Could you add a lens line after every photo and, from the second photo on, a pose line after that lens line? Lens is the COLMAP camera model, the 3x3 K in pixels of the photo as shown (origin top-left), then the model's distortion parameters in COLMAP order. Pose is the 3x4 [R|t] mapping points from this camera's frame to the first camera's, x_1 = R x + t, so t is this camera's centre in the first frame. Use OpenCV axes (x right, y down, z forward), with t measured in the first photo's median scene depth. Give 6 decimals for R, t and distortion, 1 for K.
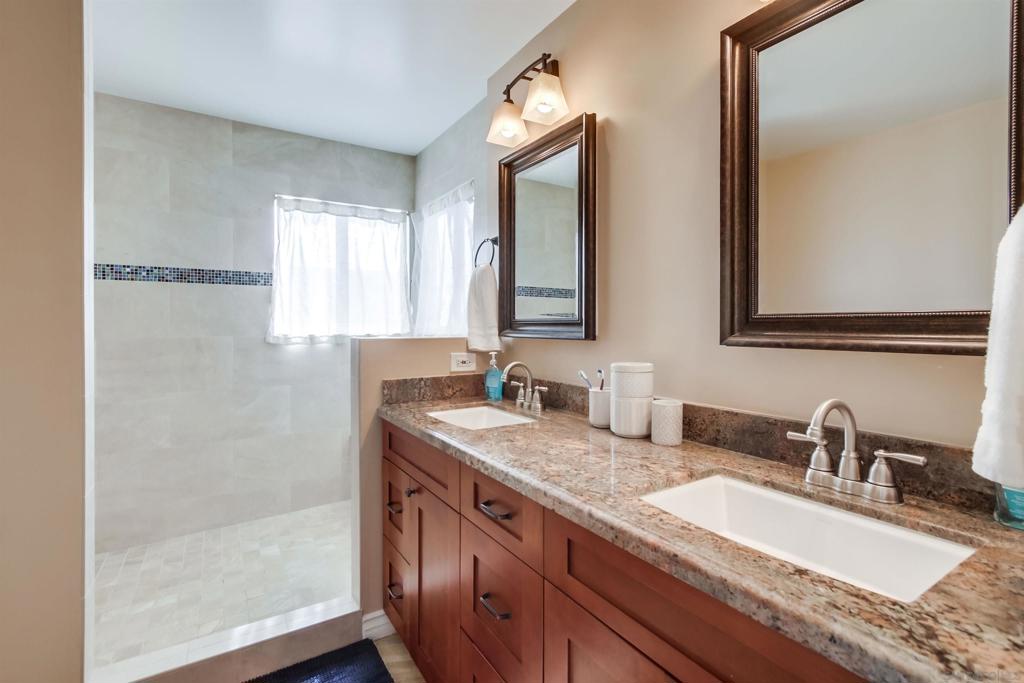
lens RADIAL K [[482.1, 0, 511.8], [0, 482.1, 322.9], [0, 0, 1]] dist [0.000720, 0.000708]
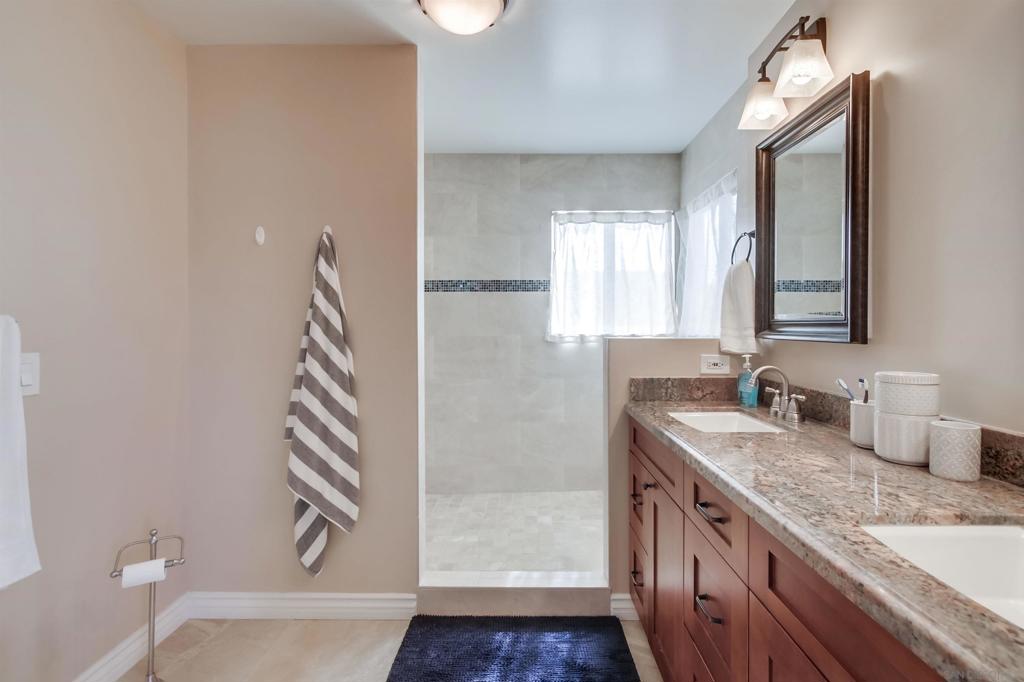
lens RADIAL K [[486.5, 0, 508.2], [0, 486.5, 326.3], [0, 0, 1]] dist [0.000008, 0.001071]
pose [[0.834498, 0.001227, -0.551010, 0.101758], [0.002044, 0.999984, 0.005321, -0.000090], [0.551008, -0.005567, 0.834481, -0.036799]]
